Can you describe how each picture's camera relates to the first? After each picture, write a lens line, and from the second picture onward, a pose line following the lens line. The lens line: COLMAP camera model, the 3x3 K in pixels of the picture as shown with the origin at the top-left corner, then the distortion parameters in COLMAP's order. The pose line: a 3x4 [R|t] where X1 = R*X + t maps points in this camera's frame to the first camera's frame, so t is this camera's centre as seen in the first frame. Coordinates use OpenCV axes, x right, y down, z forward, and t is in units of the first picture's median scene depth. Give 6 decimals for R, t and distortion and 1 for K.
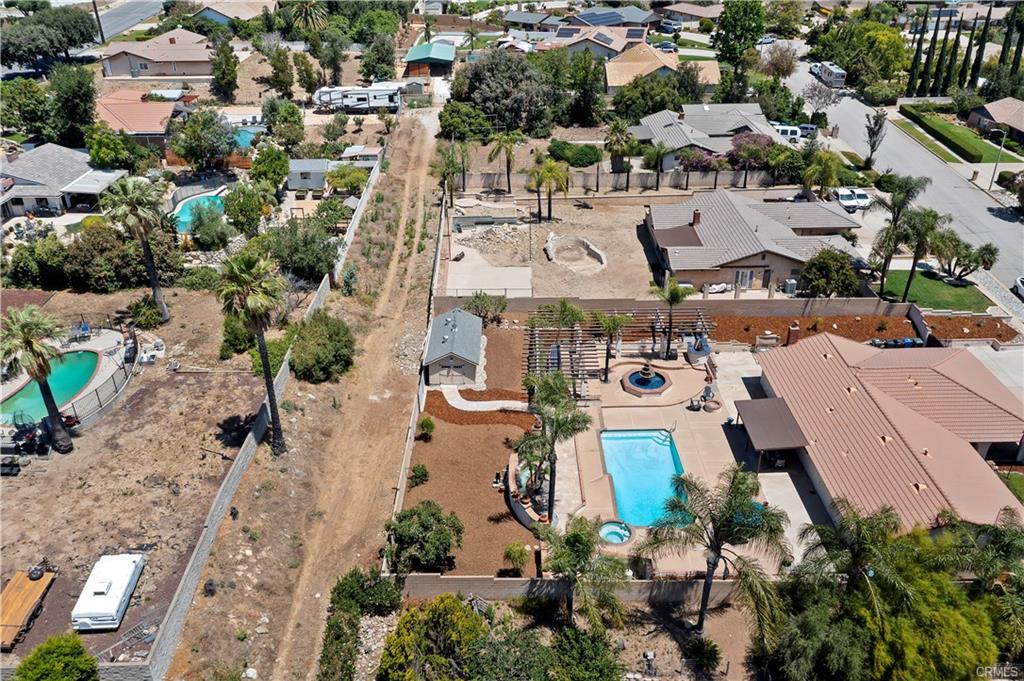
lens RADIAL K [[813.9, 0, 516.9], [0, 813.9, 339.5], [0, 0, 1]] dist [-0.006715, 0.006987]
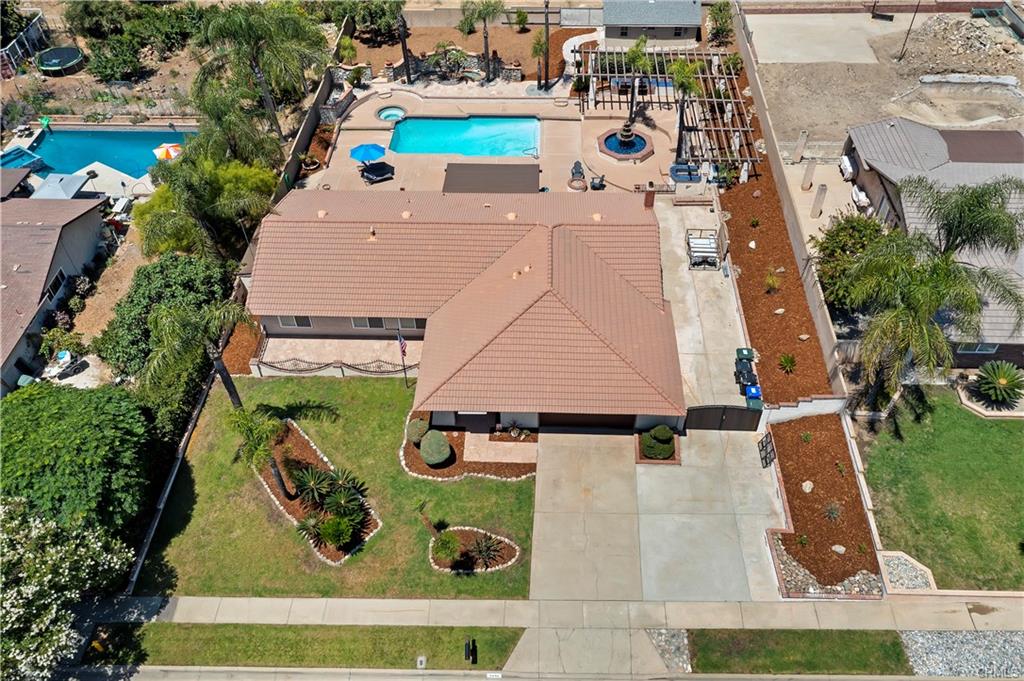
lens RADIAL K [[813.9, 0, 509.9], [0, 813.9, 338.5], [0, 0, 1]] dist [-0.006715, 0.006987]
pose [[-0.053433, 0.723804, -0.687934, 0.786686], [-0.463971, 0.592044, 0.658950, -0.294525], [0.884238, 0.354391, 0.304189, 0.602309]]
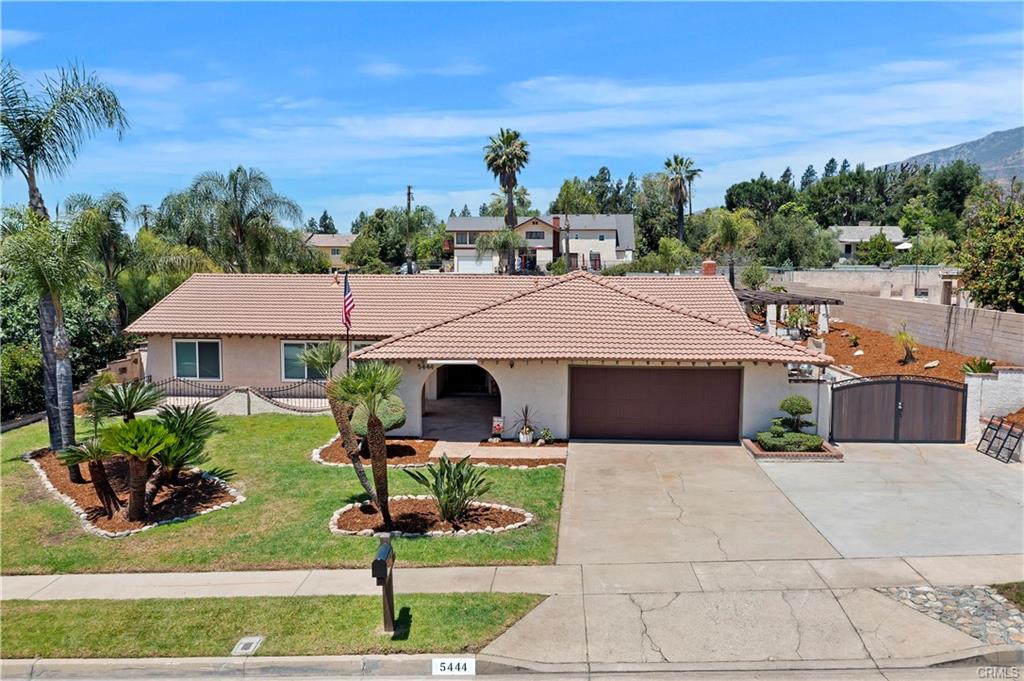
lens RADIAL K [[813.9, 0, 511.1], [0, 813.9, 340.1], [0, 0, 1]] dist [-0.006715, 0.006987]
pose [[-0.078167, 0.107408, -0.991137, 0.755476], [-0.479999, 0.867305, 0.131844, 0.018422], [0.873779, 0.486051, -0.016239, 0.768755]]
